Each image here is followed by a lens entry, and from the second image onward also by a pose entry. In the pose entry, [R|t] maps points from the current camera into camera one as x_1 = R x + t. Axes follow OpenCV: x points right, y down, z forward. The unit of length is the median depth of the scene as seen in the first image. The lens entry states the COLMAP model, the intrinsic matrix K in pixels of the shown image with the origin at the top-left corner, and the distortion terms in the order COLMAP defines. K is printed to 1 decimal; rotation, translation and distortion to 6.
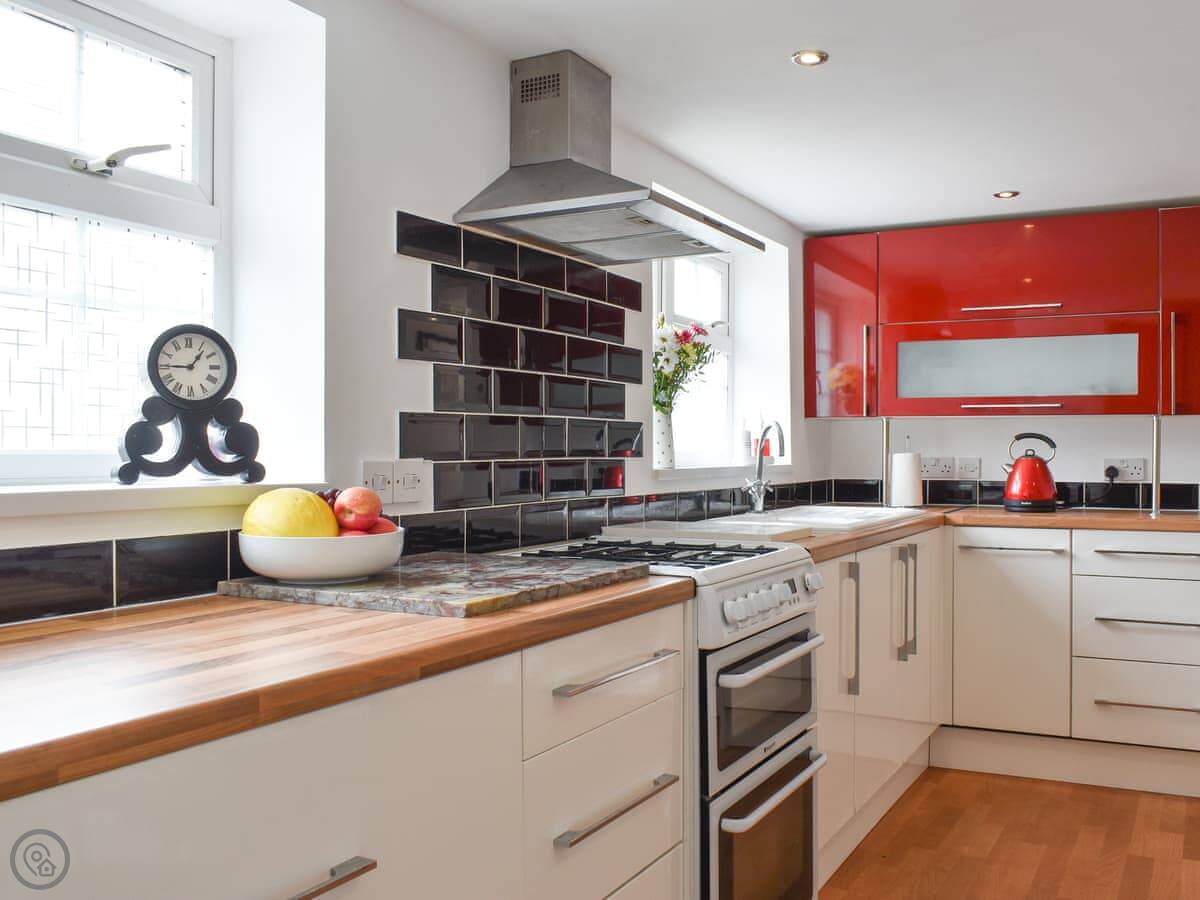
lens RADIAL K [[1119.9, 0, 642.0], [0, 1119.9, 465.5], [0, 0, 1]] dist [-0.009134, -0.008343]
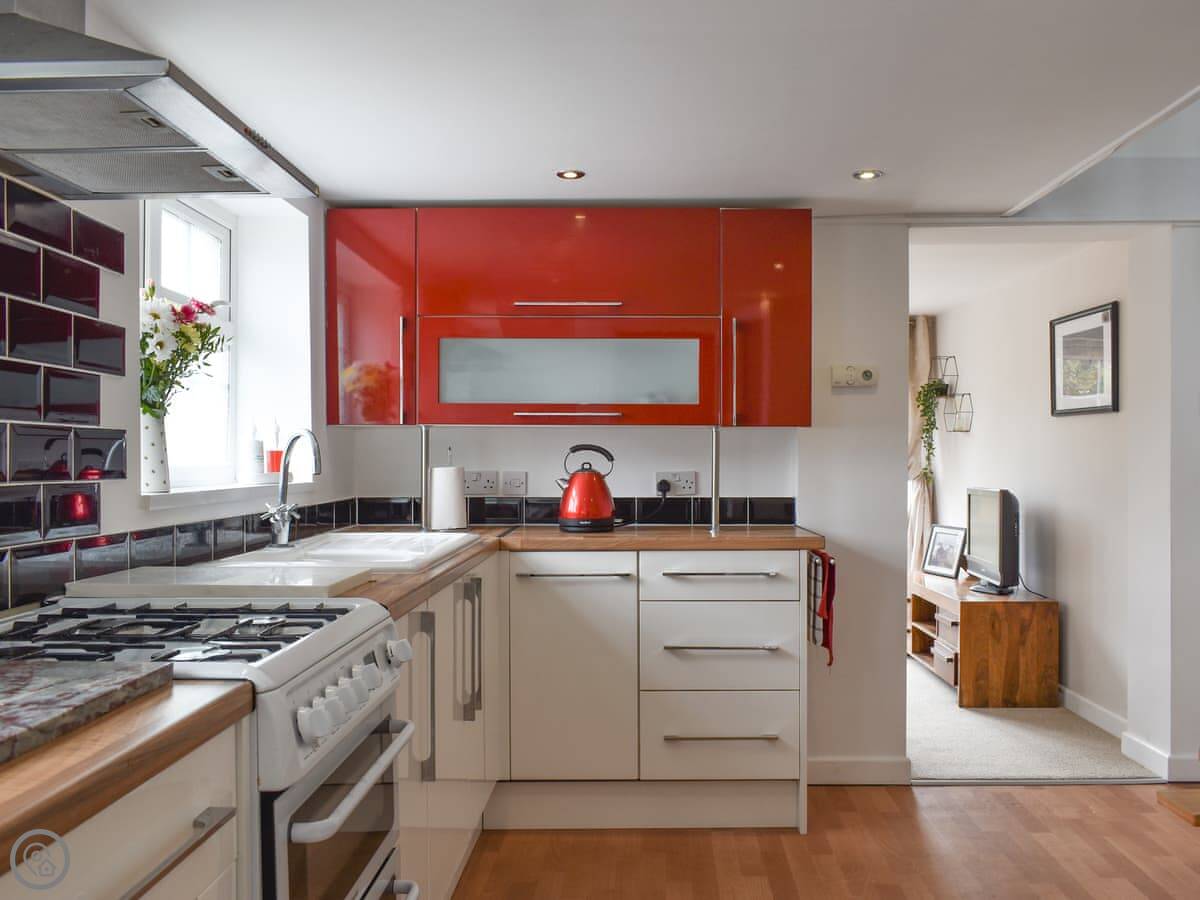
lens RADIAL K [[1119.9, 0, 642.0], [0, 1119.9, 465.5], [0, 0, 1]] dist [-0.009134, -0.008343]
pose [[0.893743, -0.005418, 0.448547, -0.021440], [0.008045, 0.999960, -0.003952, -0.008946], [-0.448507, 0.007141, 0.893751, 0.187832]]
